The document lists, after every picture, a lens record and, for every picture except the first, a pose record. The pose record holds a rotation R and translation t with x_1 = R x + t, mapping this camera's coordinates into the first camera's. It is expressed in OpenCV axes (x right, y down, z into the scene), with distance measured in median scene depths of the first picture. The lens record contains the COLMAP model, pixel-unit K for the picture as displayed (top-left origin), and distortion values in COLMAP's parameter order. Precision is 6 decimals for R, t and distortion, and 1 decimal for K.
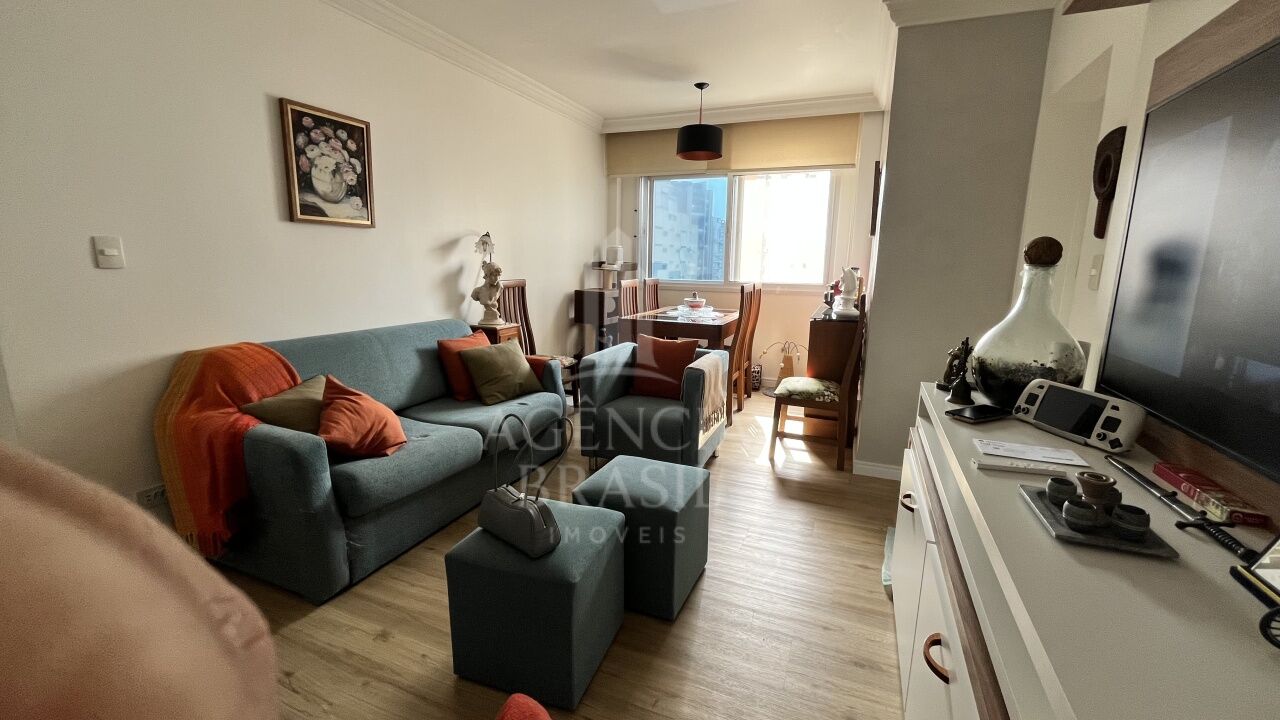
lens RADIAL K [[517.9, 0, 638.7], [0, 517.9, 355.0], [0, 0, 1]] dist [0.000689, -0.000310]
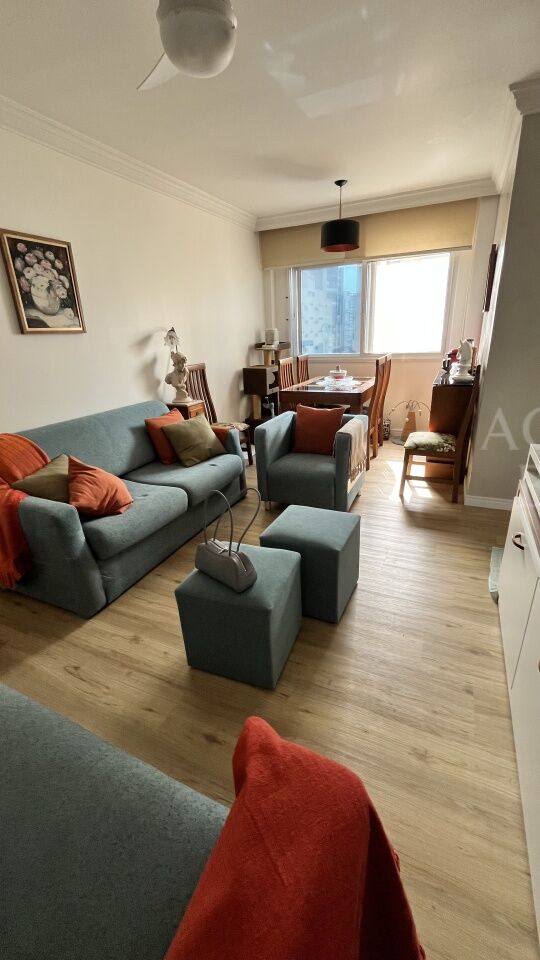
lens RADIAL K [[388.5, 0, 274.0], [0, 388.5, 479.0], [0, 0, 1]] dist [0.000689, -0.000310]
pose [[0.997981, -0.043887, -0.045907, -0.022645], [0.051468, 0.982370, 0.179725, -0.039610], [0.037210, -0.181725, 0.982645, 0.019826]]
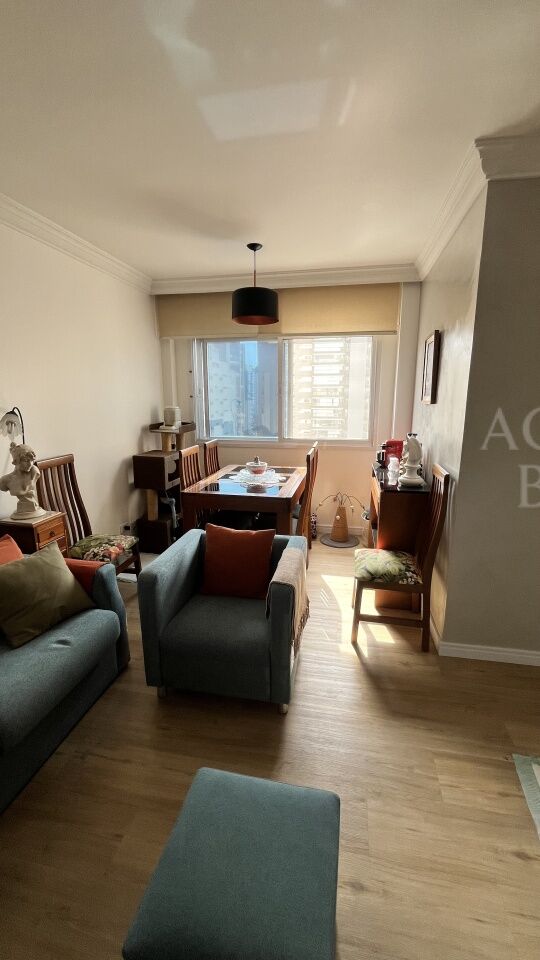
lens RADIAL K [[388.5, 0, 274.0], [0, 388.5, 479.0], [0, 0, 1]] dist [0.000689, -0.000310]
pose [[0.978474, -0.060270, 0.197372, -0.014284], [0.054621, 0.997930, 0.033943, -0.145607], [-0.199009, -0.022431, 0.979741, 0.358348]]
